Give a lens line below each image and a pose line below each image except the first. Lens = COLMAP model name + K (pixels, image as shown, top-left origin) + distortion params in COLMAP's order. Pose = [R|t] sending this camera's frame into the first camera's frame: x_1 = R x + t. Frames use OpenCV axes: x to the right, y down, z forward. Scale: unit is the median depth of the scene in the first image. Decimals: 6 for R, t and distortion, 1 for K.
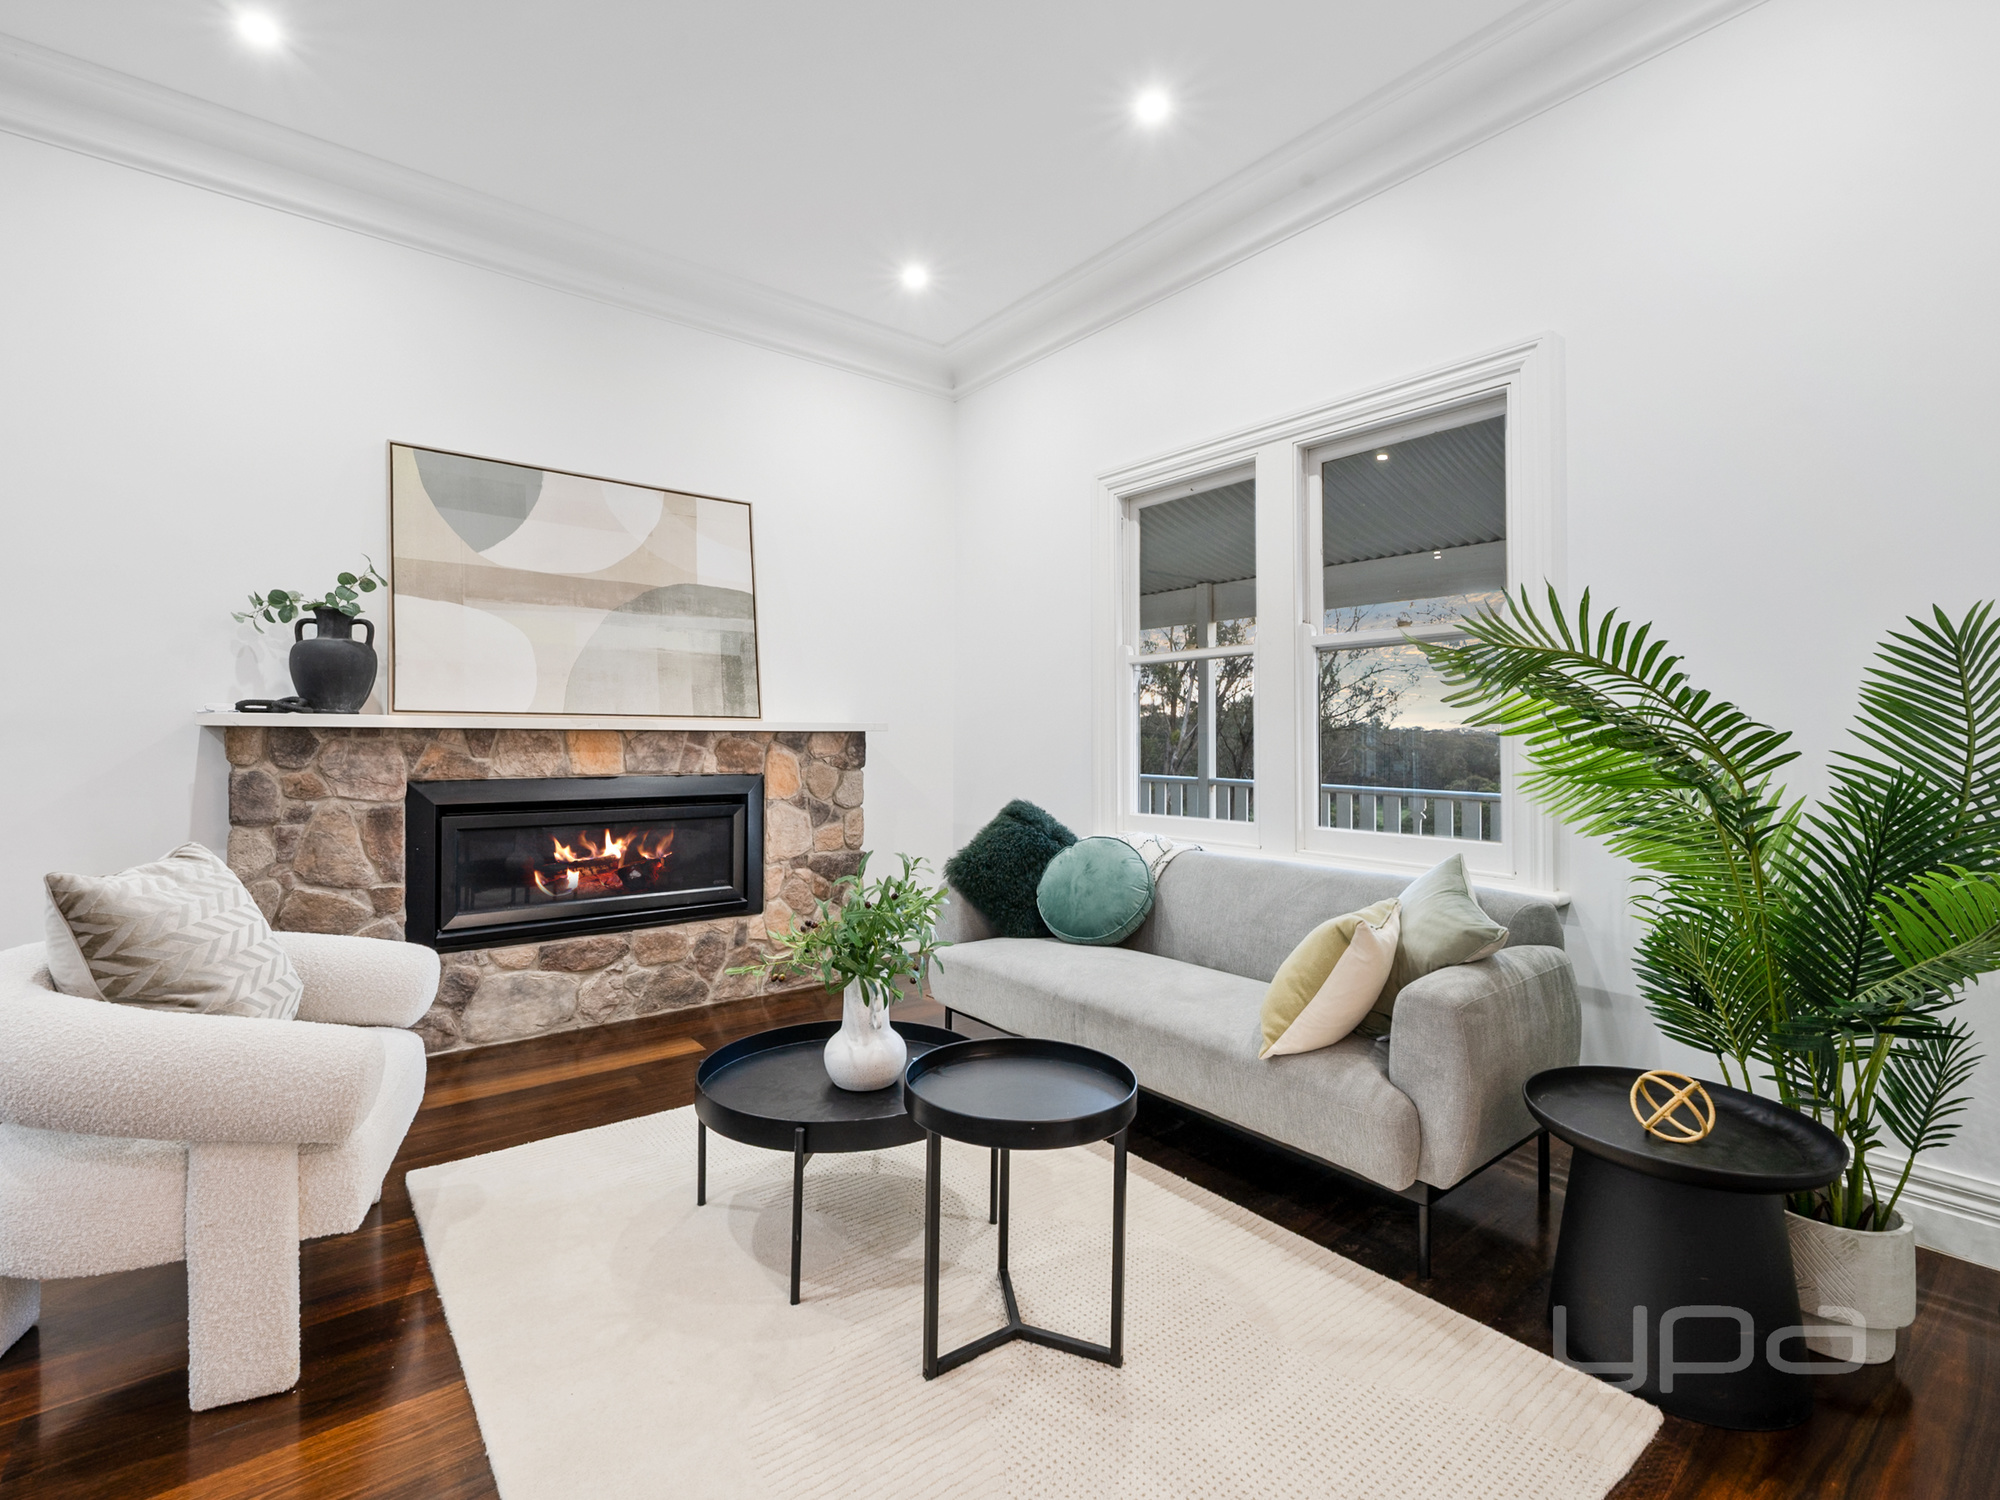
lens RADIAL K [[911.4, 0, 998.0], [0, 911.4, 735.8], [0, 0, 1]] dist [-0.002327, 0.000449]
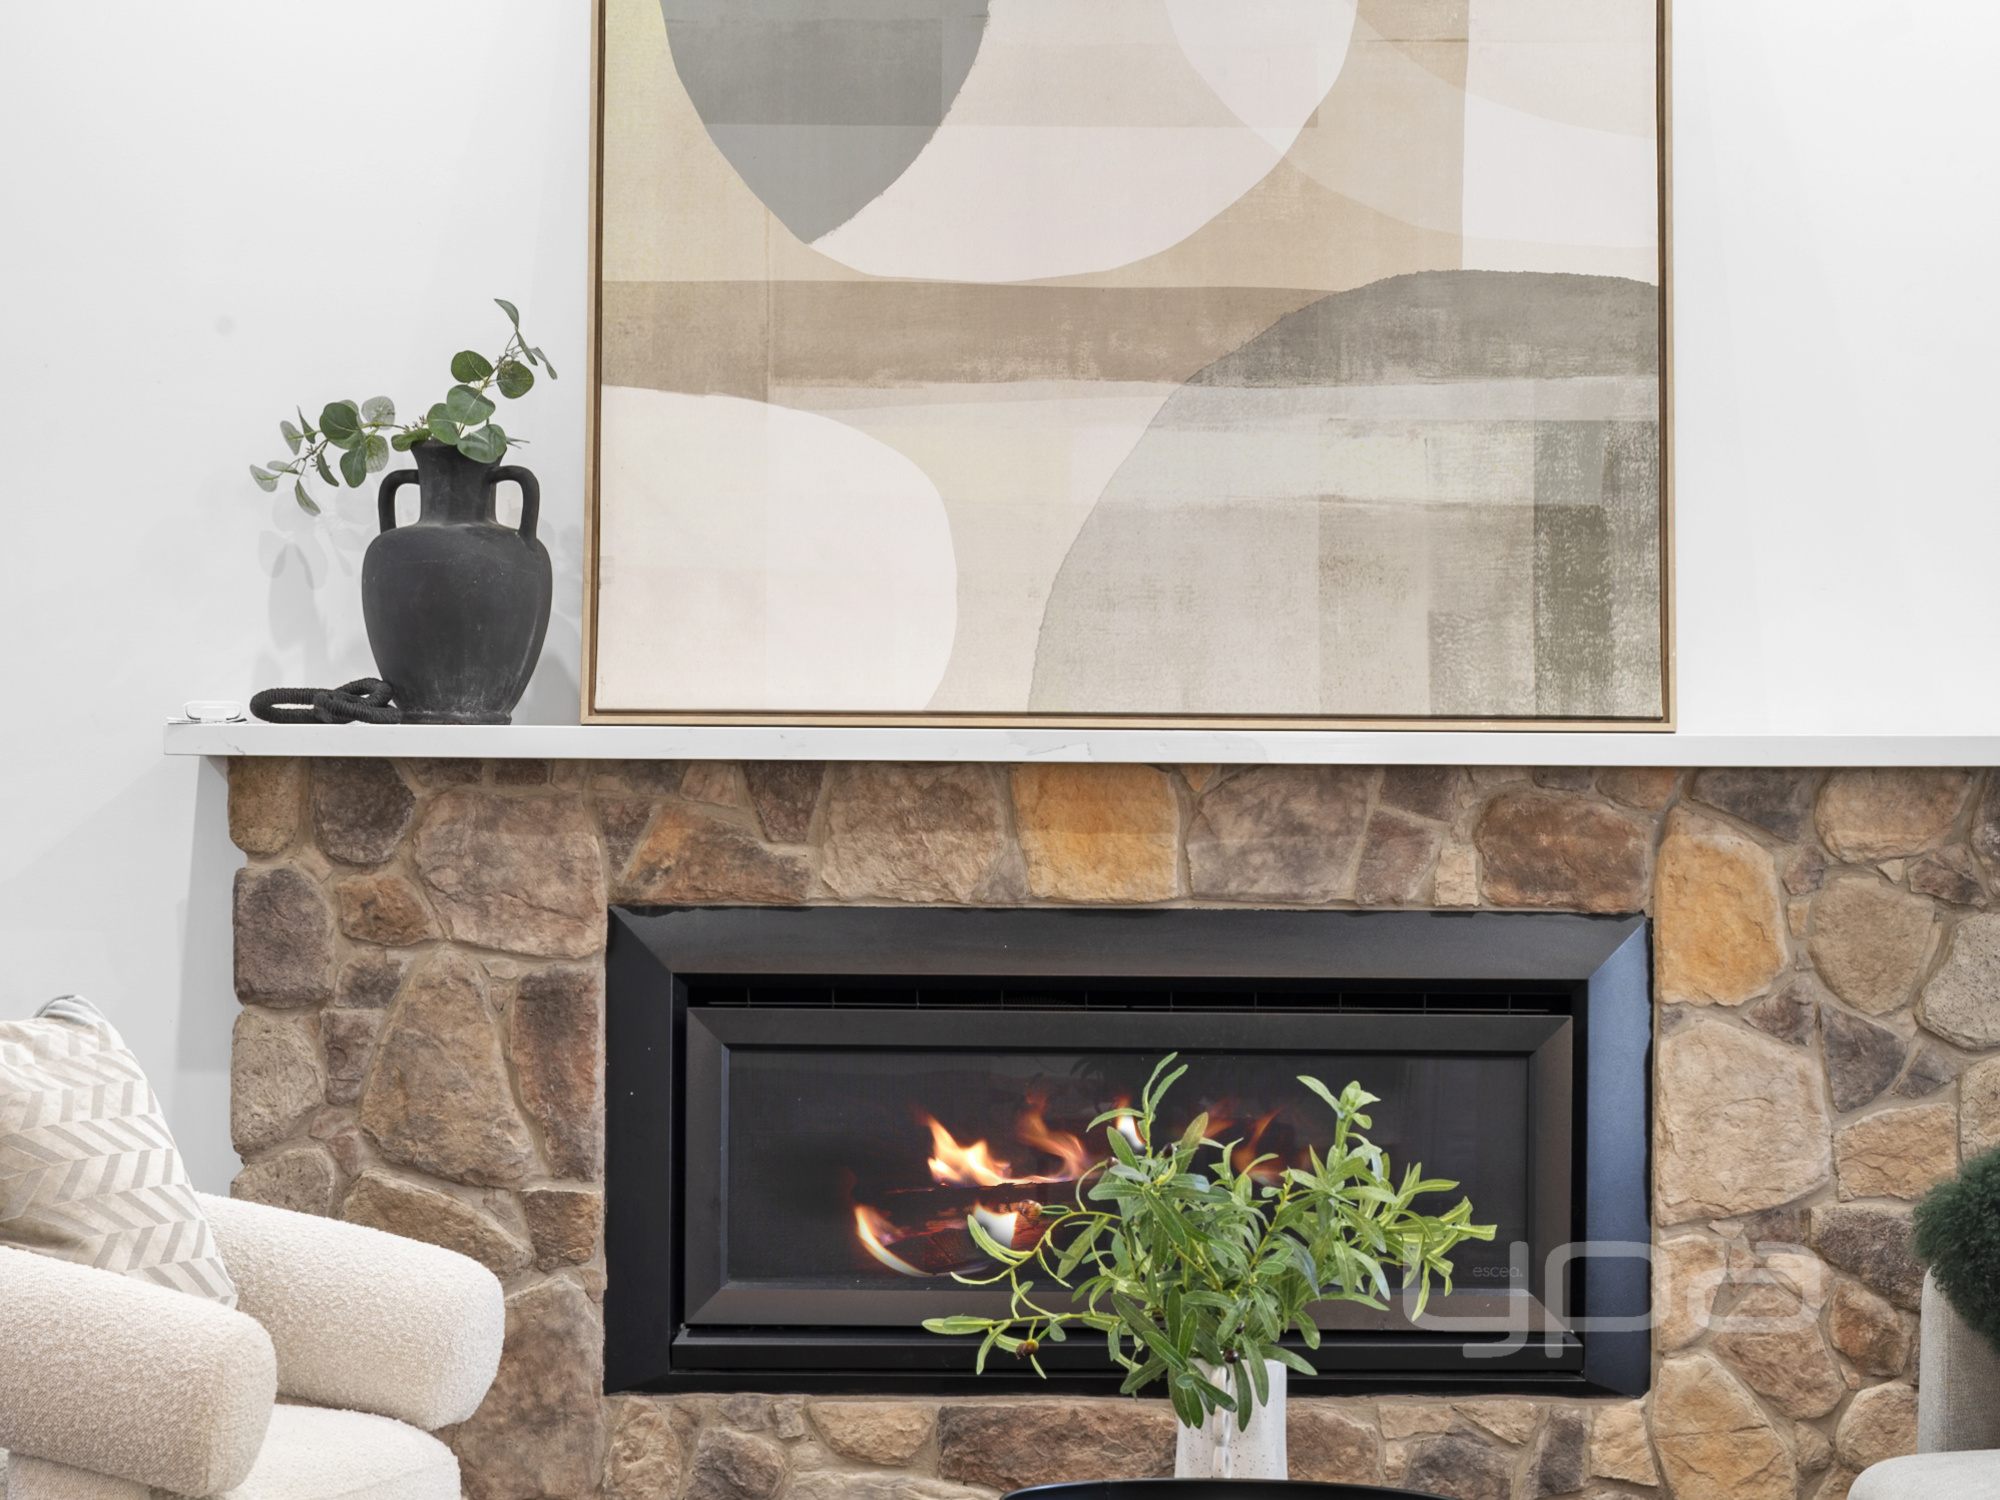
lens RADIAL K [[6063.8, 0, 1000.3], [0, 6063.8, 748.6], [0, 0, 1]] dist [-0.018078, 0.000000]
pose [[0.784061, -0.000500, -0.620683, 0.921911], [-0.002164, 0.999991, -0.003540, -0.004325], [0.620680, 0.004119, 0.784054, -0.757746]]
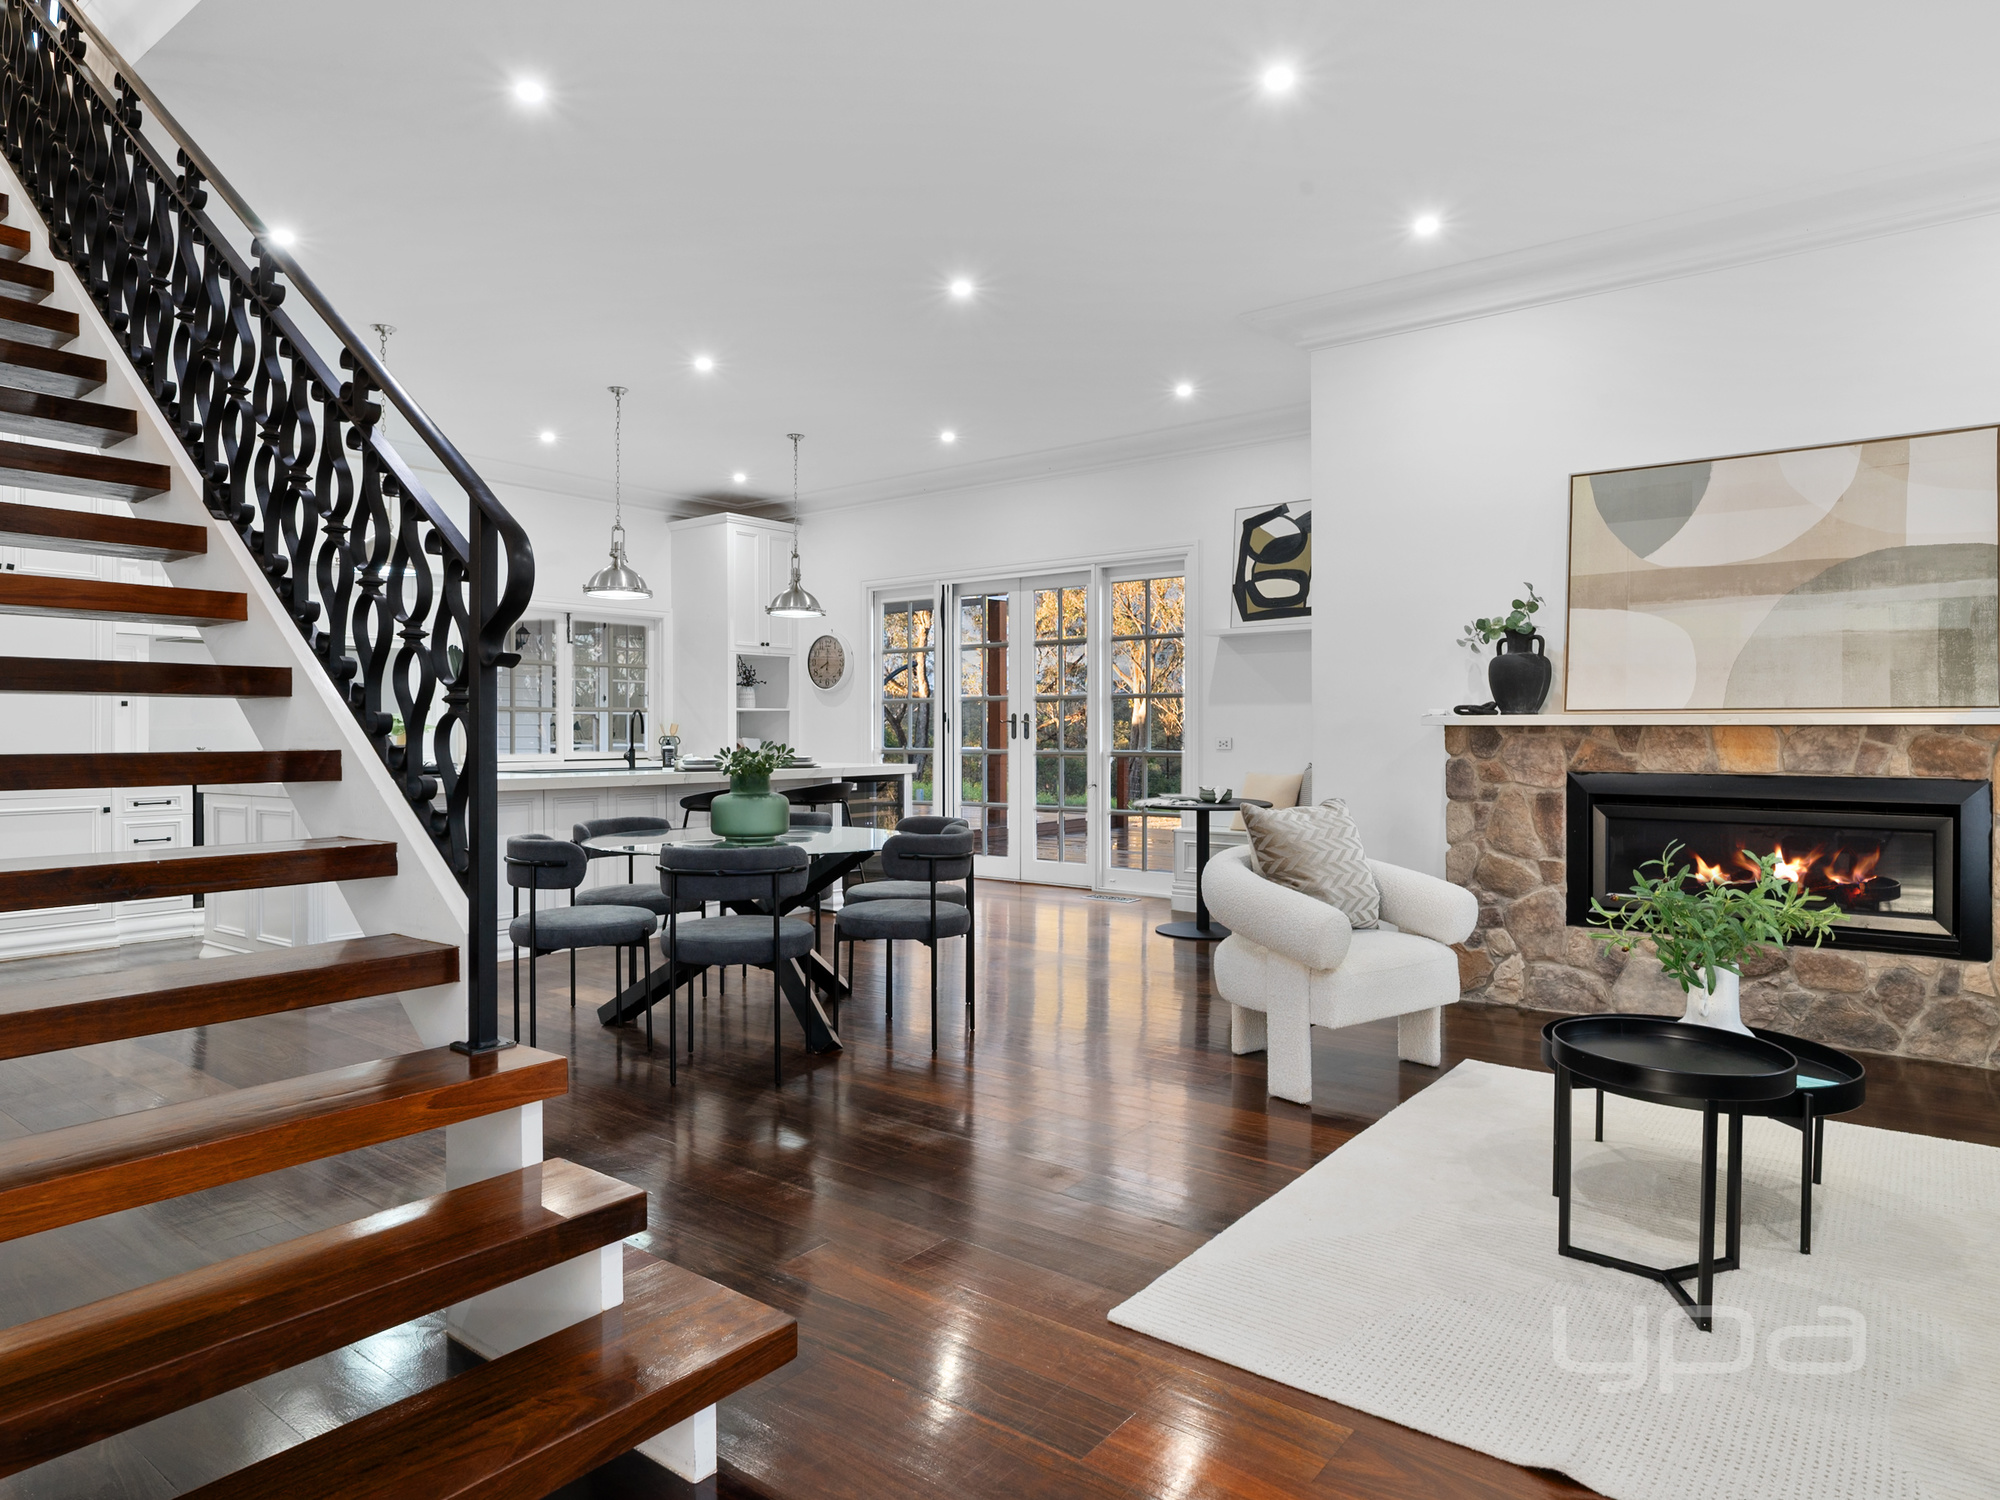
lens RADIAL K [[1177.5, 0, 1021.7], [0, 1177.5, 734.3], [0, 0, 1]] dist [-0.003490, -0.000447]
pose [[0.259242, -0.000852, -0.965812, 0.576537], [0.002593, 0.999997, -0.000187, 0.001323], [0.965809, -0.002456, 0.259243, -0.051084]]
